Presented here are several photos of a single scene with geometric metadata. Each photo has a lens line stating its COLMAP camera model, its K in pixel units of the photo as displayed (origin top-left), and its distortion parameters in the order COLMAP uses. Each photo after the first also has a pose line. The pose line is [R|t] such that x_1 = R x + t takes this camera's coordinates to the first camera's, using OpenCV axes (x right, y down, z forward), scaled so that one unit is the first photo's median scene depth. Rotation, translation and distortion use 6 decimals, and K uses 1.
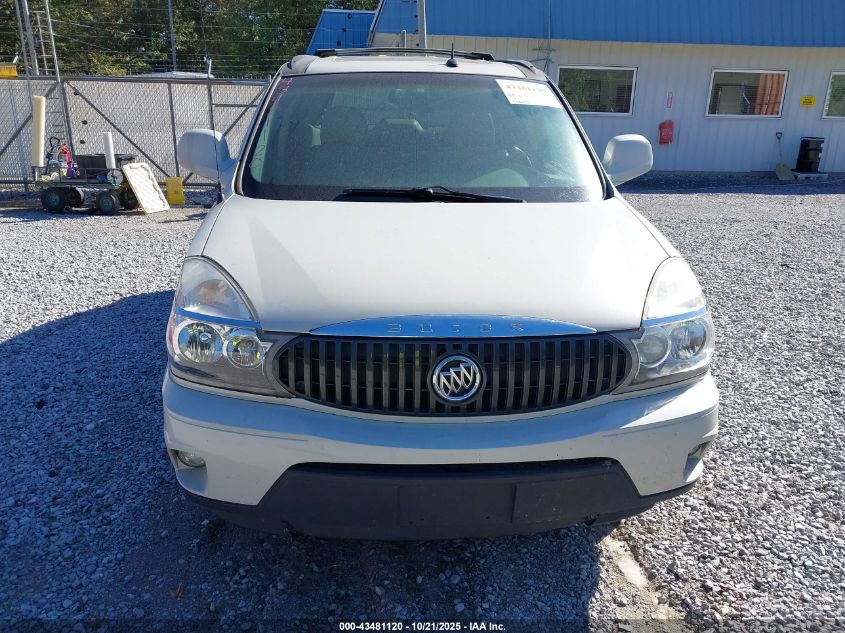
lens RADIAL K [[642.9, 0, 403.9], [0, 642.9, 315.5], [0, 0, 1]] dist [0.000059, -0.001164]
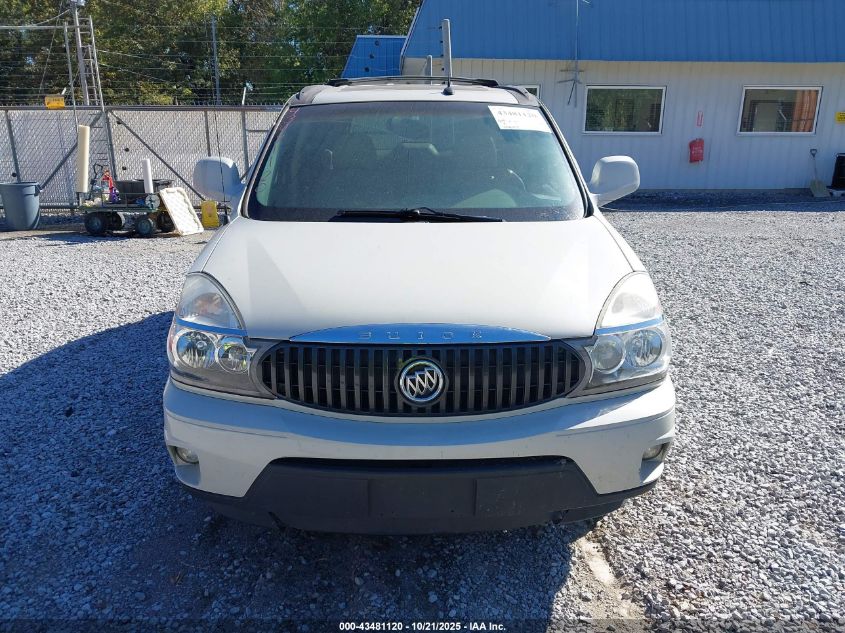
lens RADIAL K [[650.7, 0, 409.0], [0, 650.7, 317.8], [0, 0, 1]] dist [0.001098, -0.006782]
pose [[0.998300, -0.000266, -0.058288, 0.089802], [-0.001512, 0.999535, -0.030459, 0.016548], [0.058269, 0.030496, 0.997835, -0.078319]]
